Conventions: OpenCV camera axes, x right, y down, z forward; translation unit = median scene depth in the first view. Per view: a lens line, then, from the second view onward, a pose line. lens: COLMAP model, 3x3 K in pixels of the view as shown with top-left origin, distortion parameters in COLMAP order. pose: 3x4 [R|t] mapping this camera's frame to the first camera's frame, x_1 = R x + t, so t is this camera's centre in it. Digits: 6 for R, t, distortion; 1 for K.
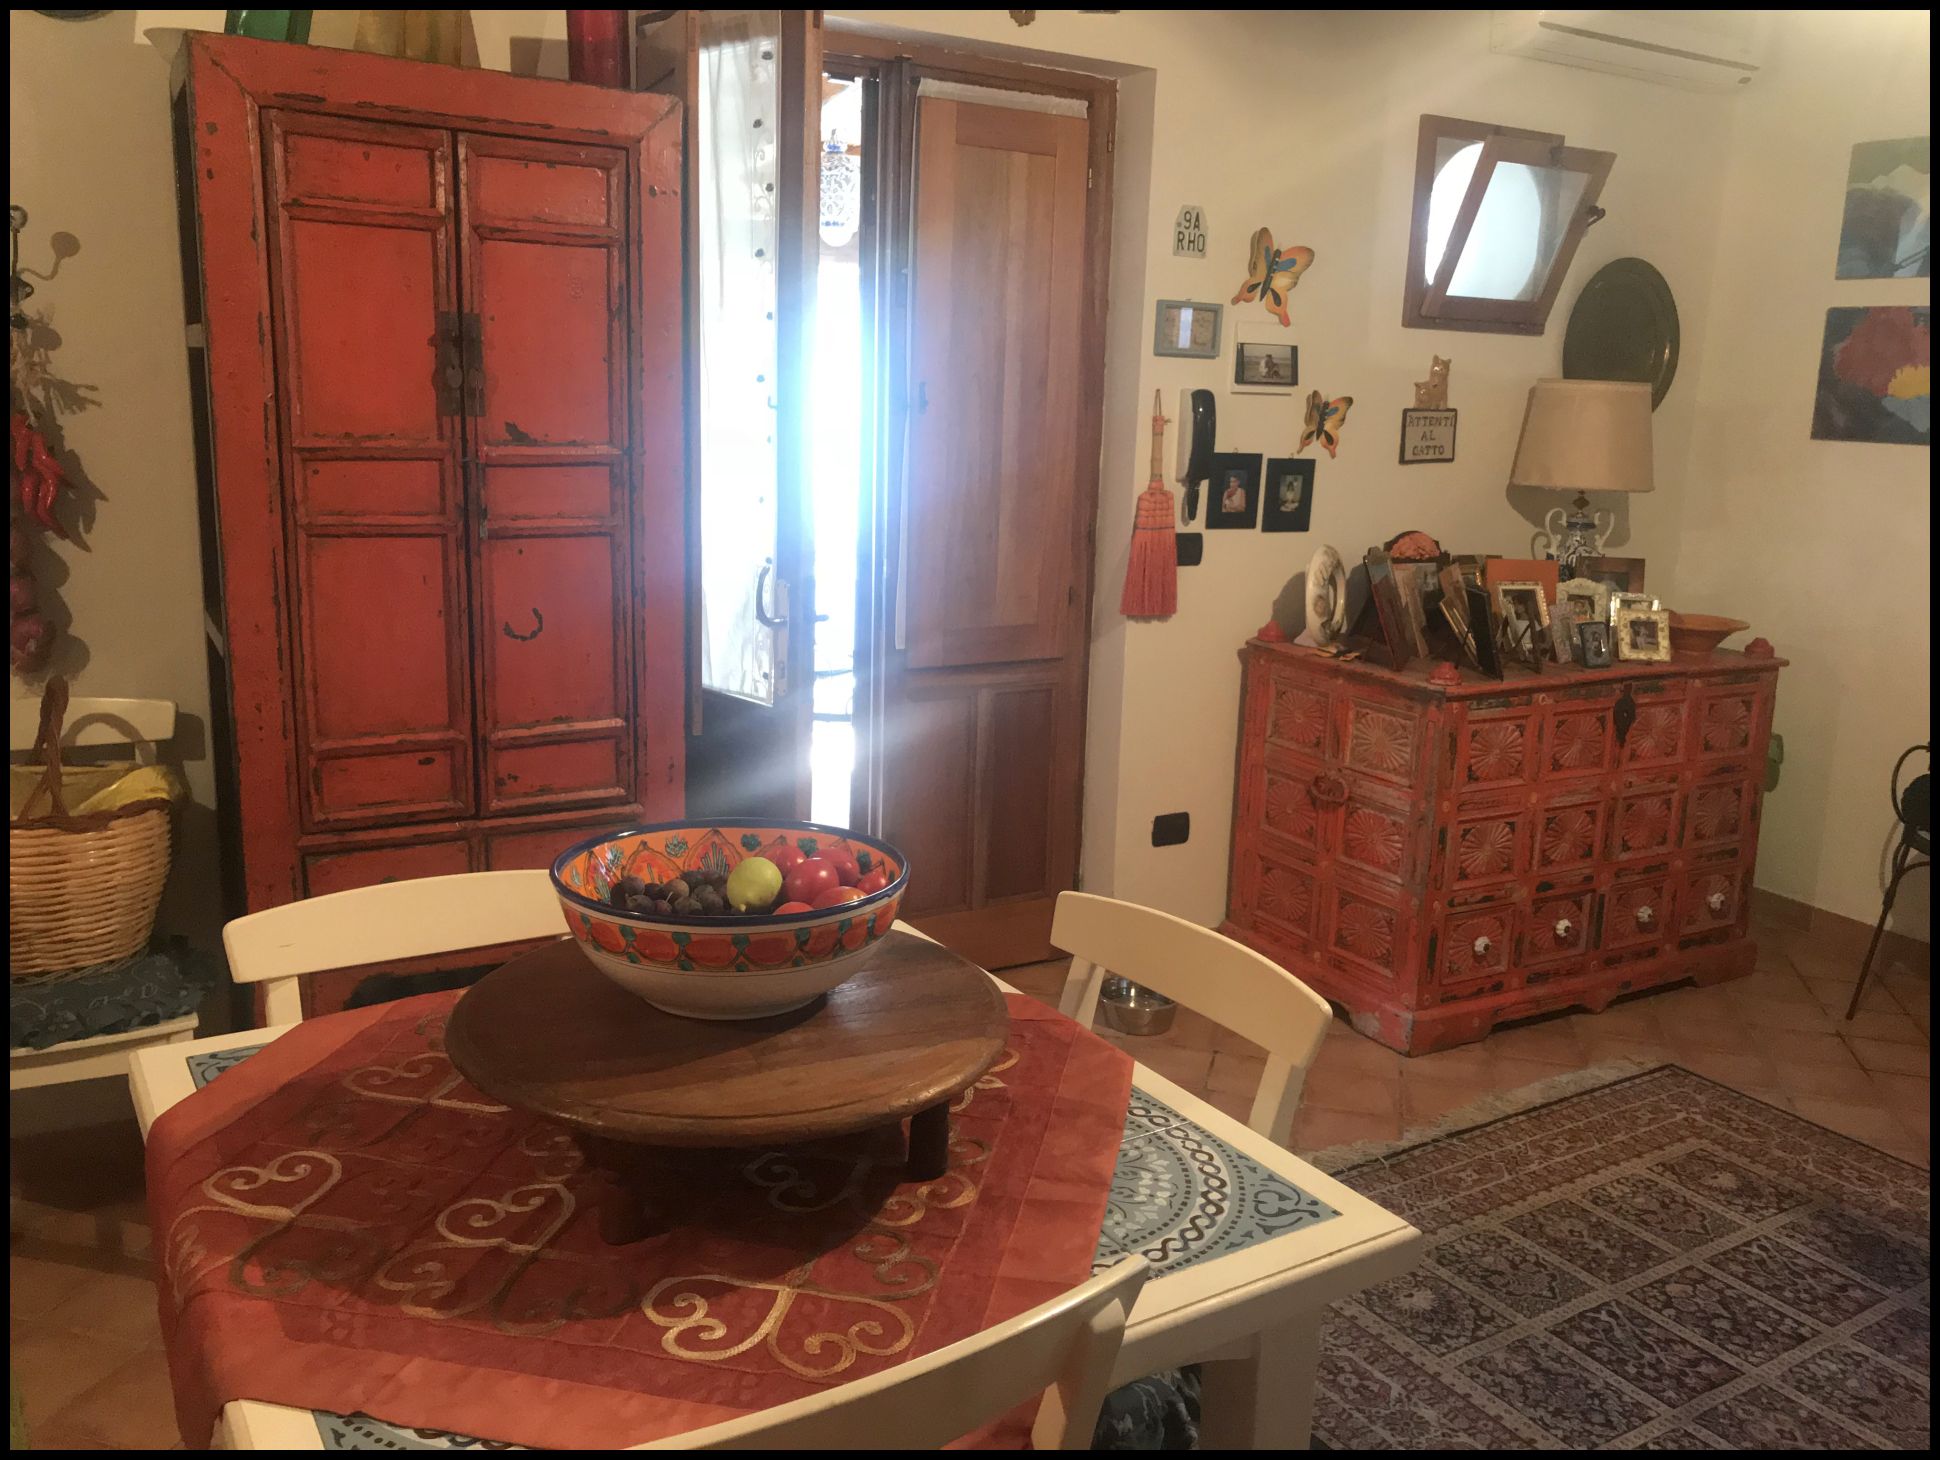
lens RADIAL K [[1592.5, 0, 983.8], [0, 1592.5, 733.3], [0, 0, 1]] dist [0.036715, -0.047473]
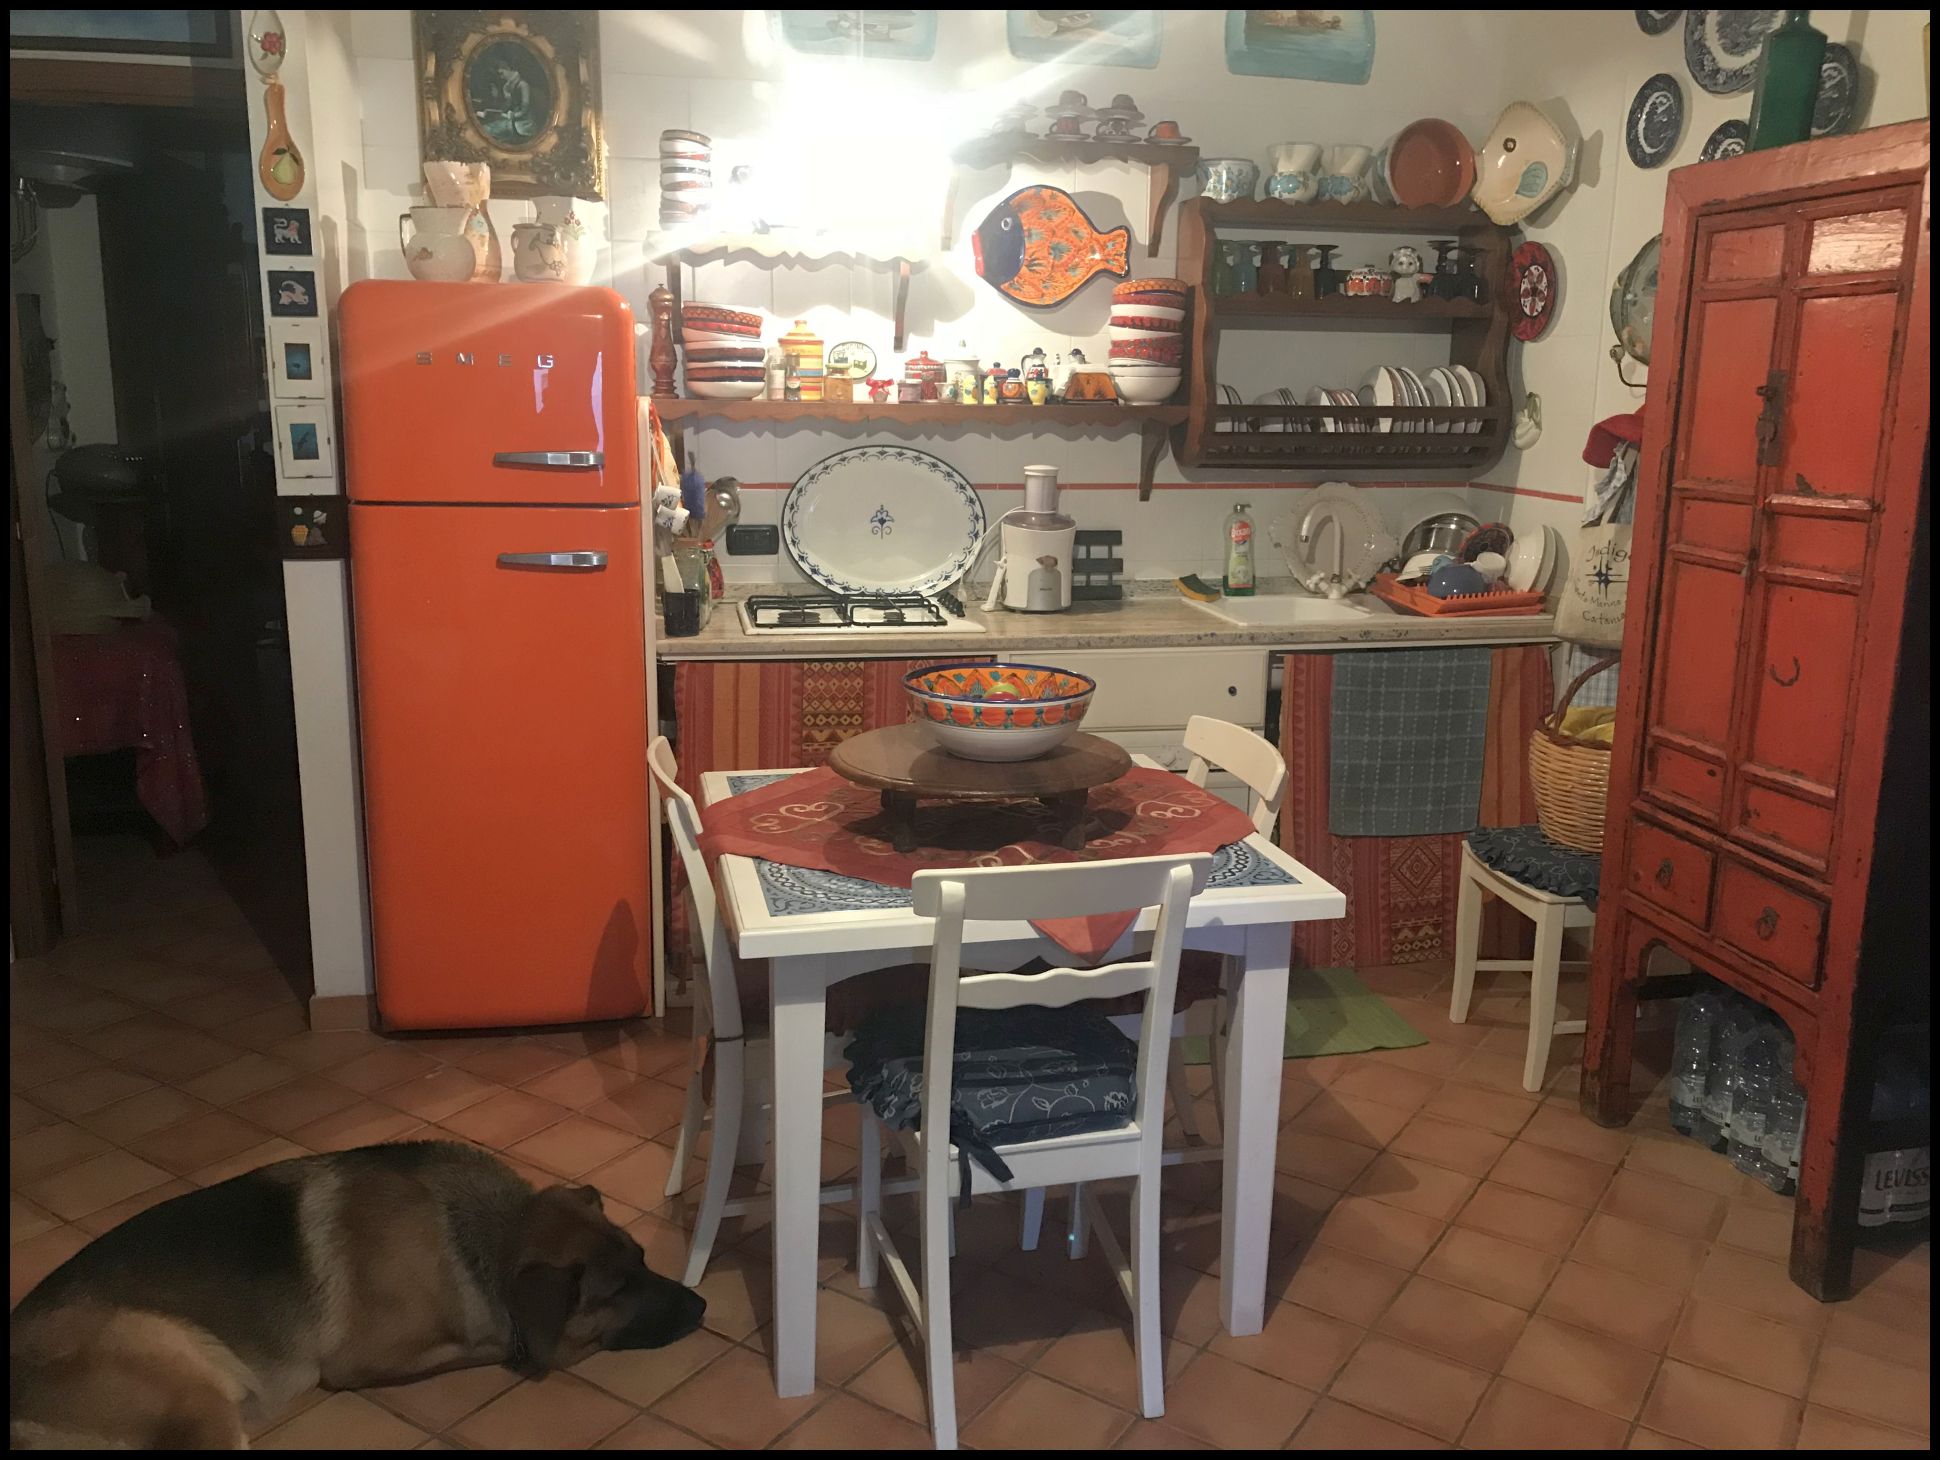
lens RADIAL K [[1592.5, 0, 983.1], [0, 1592.5, 721.6], [0, 0, 1]] dist [0.036715, -0.047473]
pose [[-0.336121, 0.157201, -0.928607, 0.866866], [-0.229972, 0.942428, 0.242782, -0.172937], [0.913310, 0.295157, -0.280618, 0.855077]]
